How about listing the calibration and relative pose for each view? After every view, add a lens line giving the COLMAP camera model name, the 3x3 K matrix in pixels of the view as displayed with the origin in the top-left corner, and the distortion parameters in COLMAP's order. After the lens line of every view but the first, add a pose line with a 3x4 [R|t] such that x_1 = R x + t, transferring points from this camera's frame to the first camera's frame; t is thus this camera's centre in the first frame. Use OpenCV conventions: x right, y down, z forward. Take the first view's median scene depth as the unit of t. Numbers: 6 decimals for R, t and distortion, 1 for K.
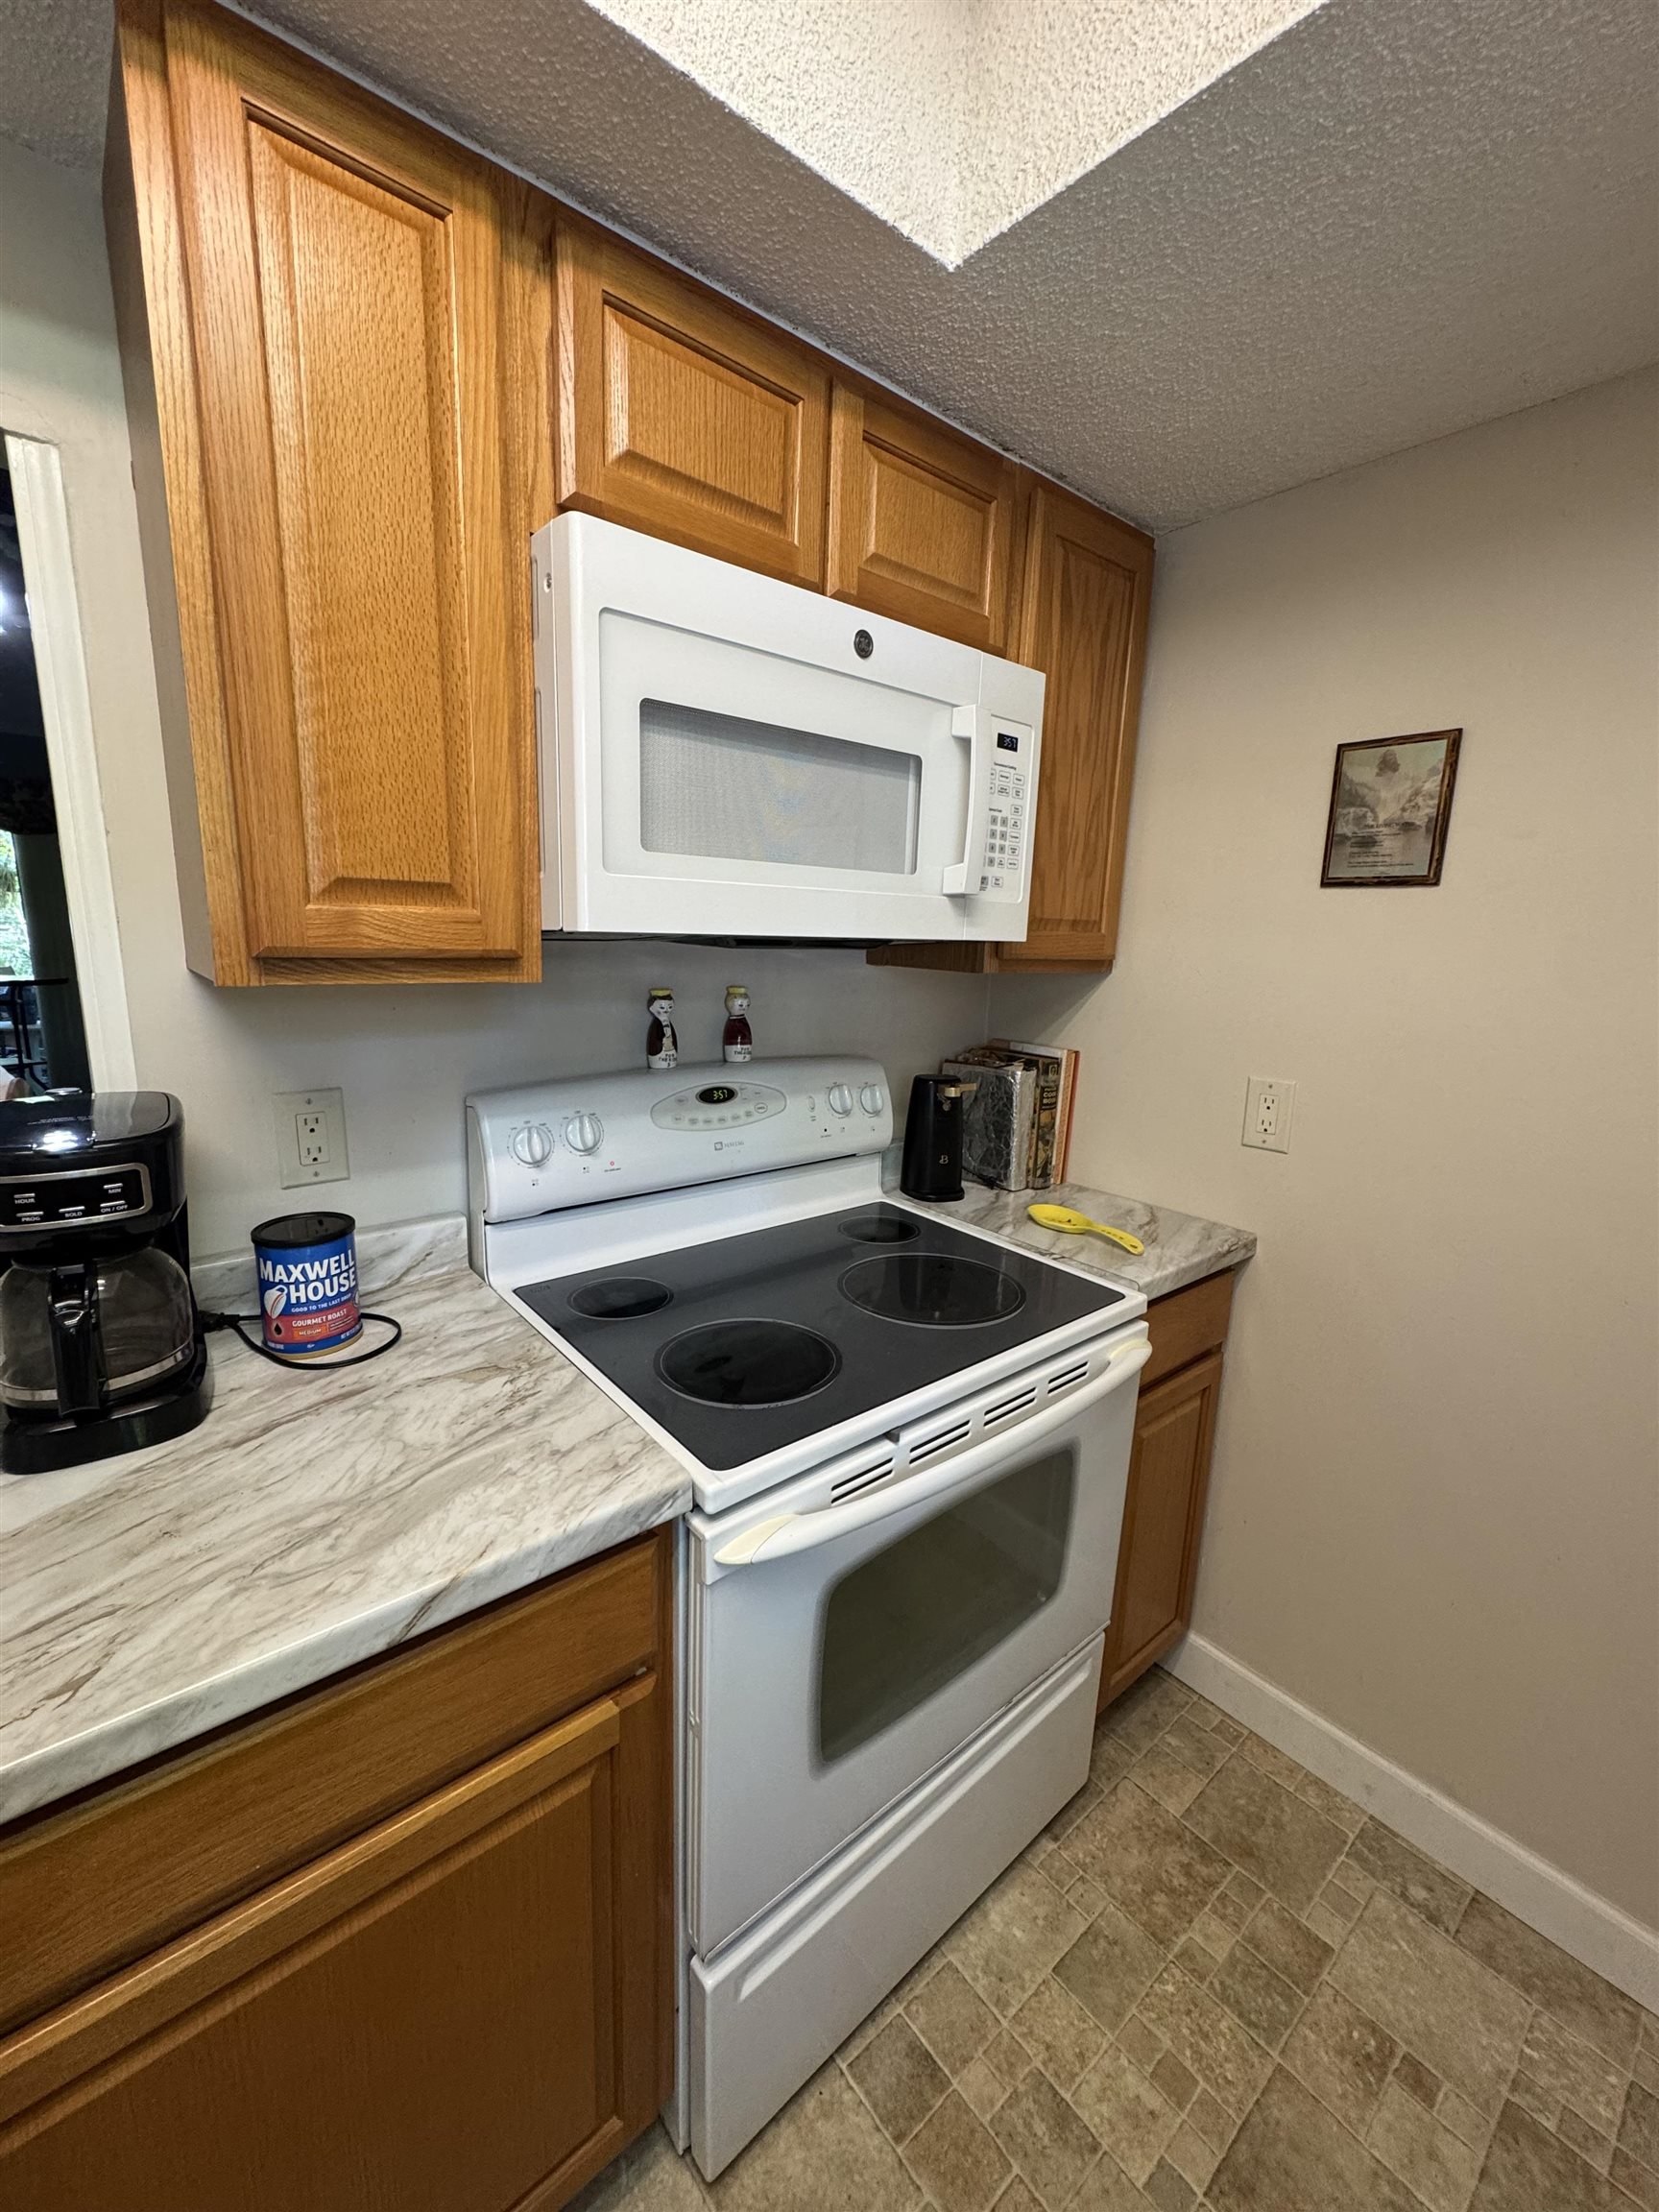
lens RADIAL K [[883.5, 0, 829.7], [0, 883.5, 1104.1], [0, 0, 1]] dist [-0.002776, 0.000949]
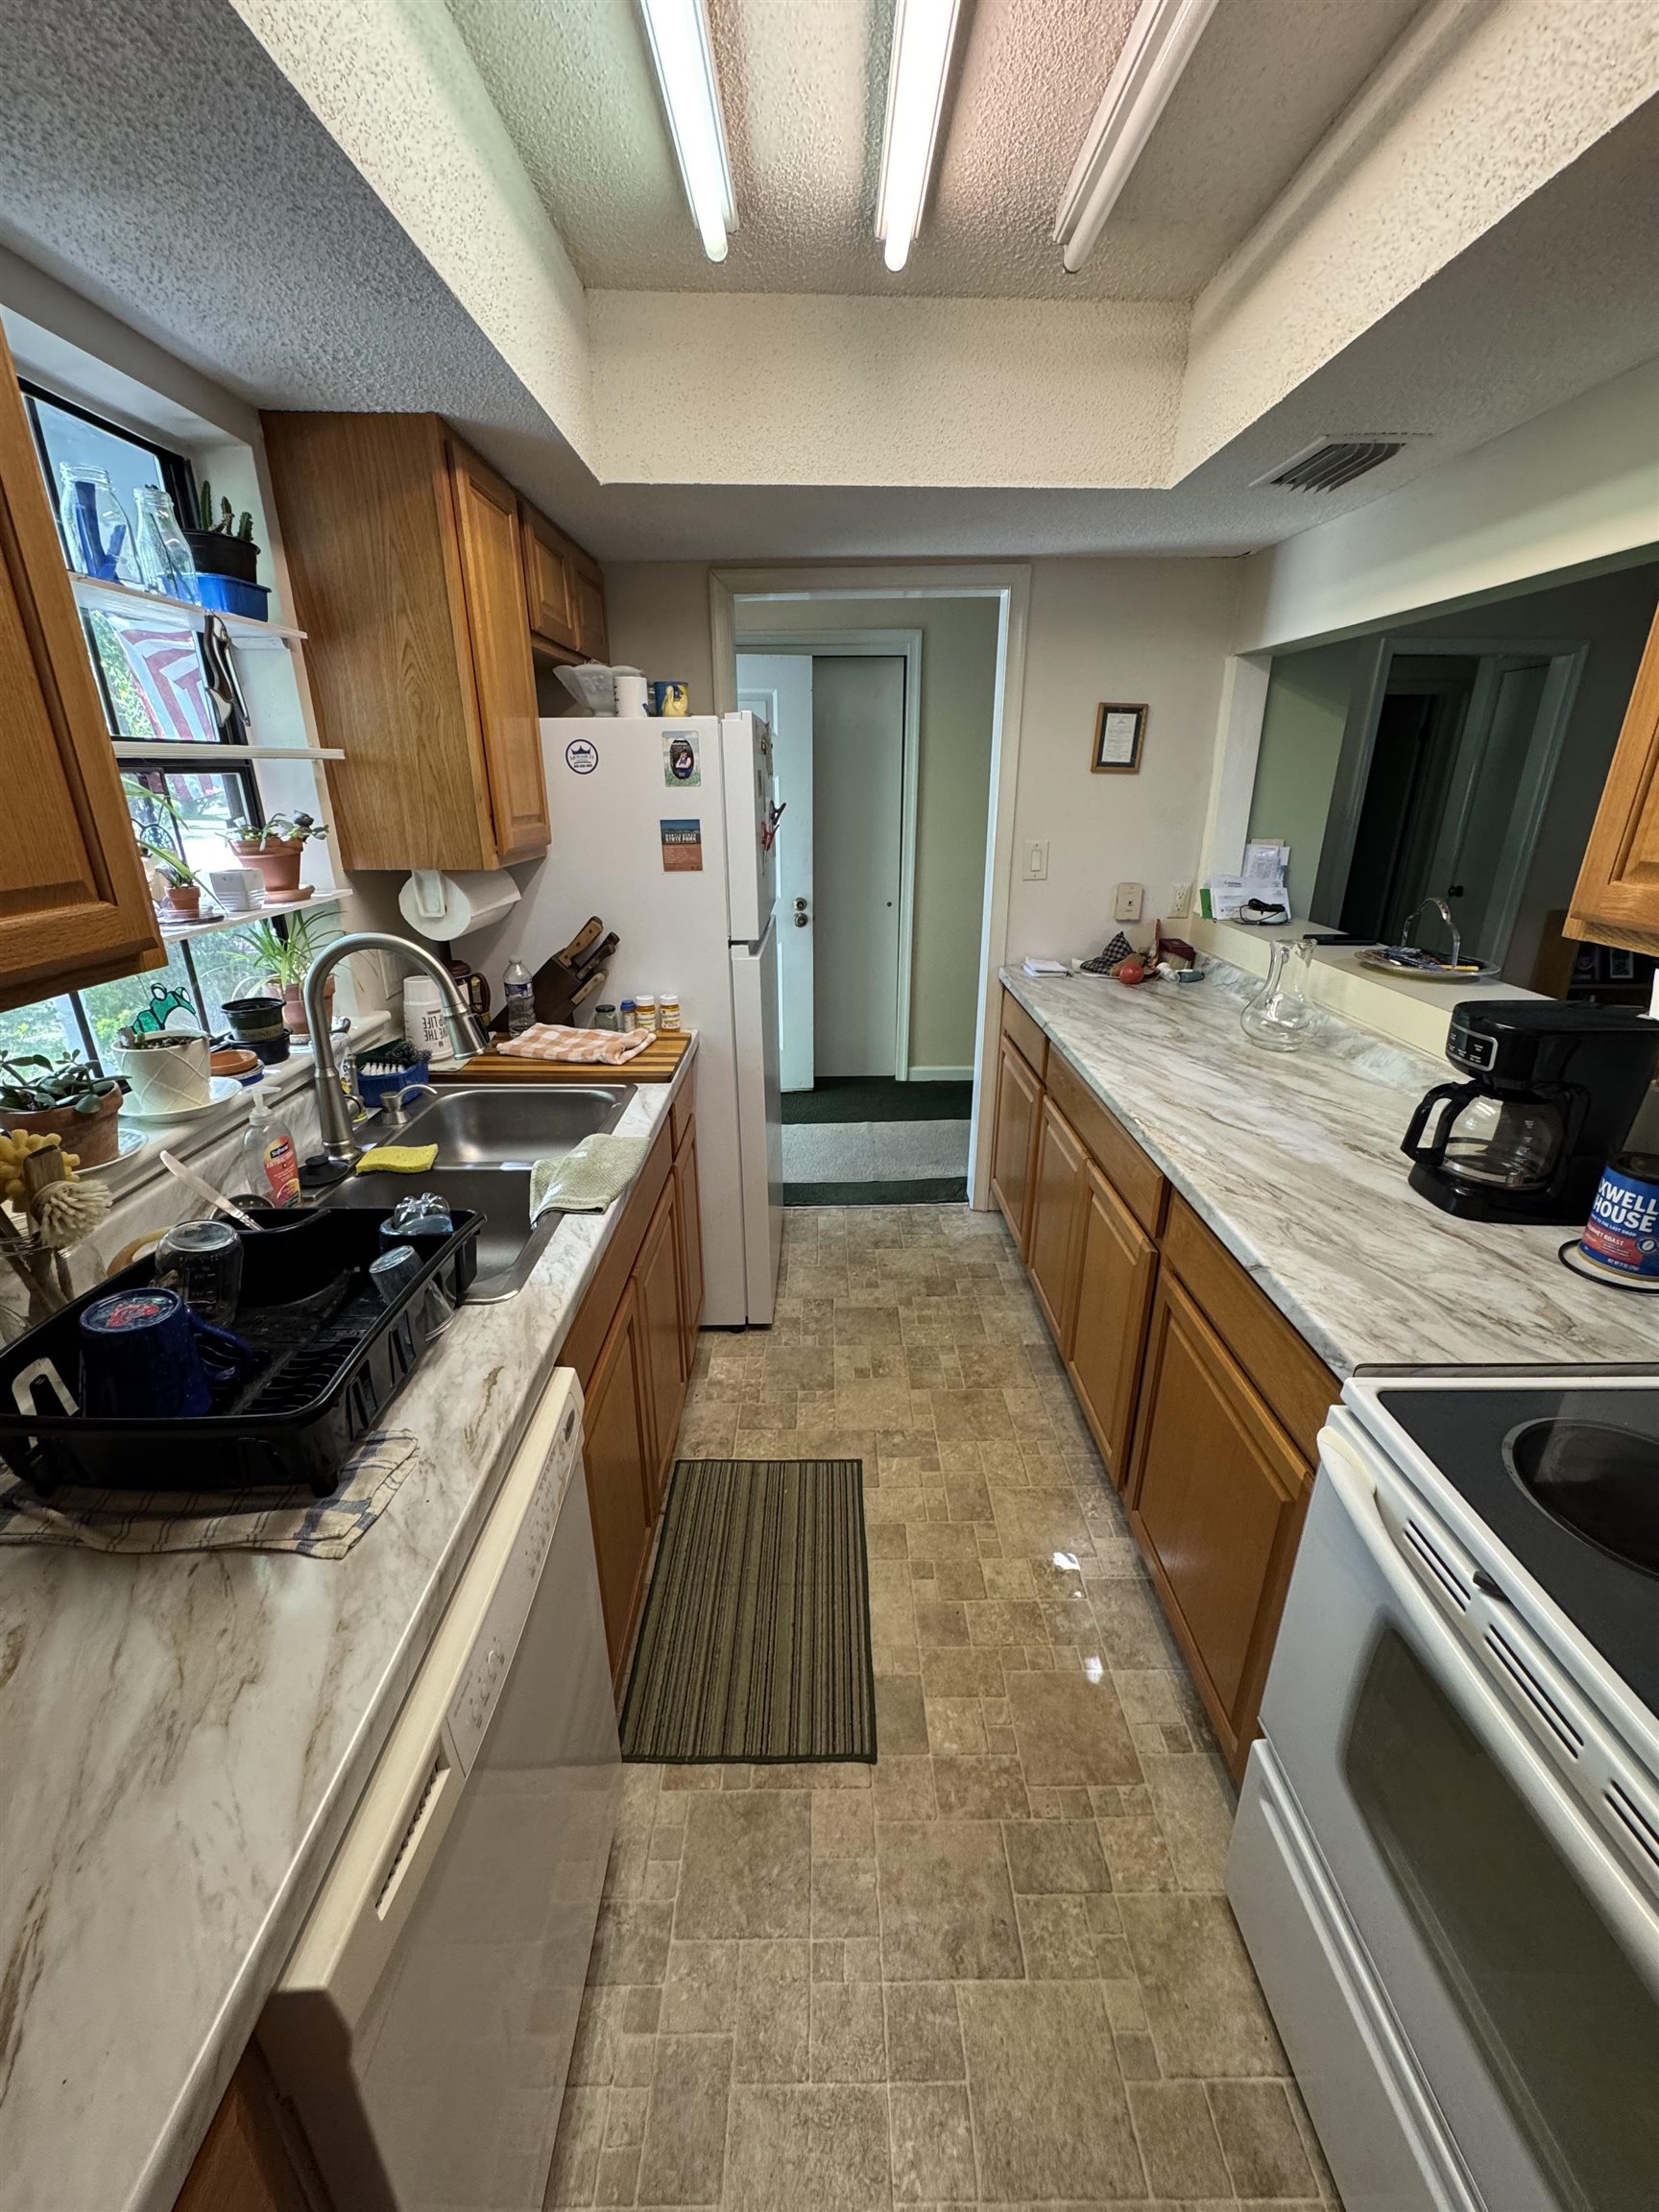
lens RADIAL K [[883.5, 0, 829.7], [0, 883.5, 1104.1], [0, 0, 1]] dist [-0.002776, 0.000949]
pose [[-0.635840, 0.237475, -0.734379, 0.742597], [-0.179571, 0.879863, 0.439995, -0.199402], [0.750641, 0.411640, -0.516809, 0.628517]]
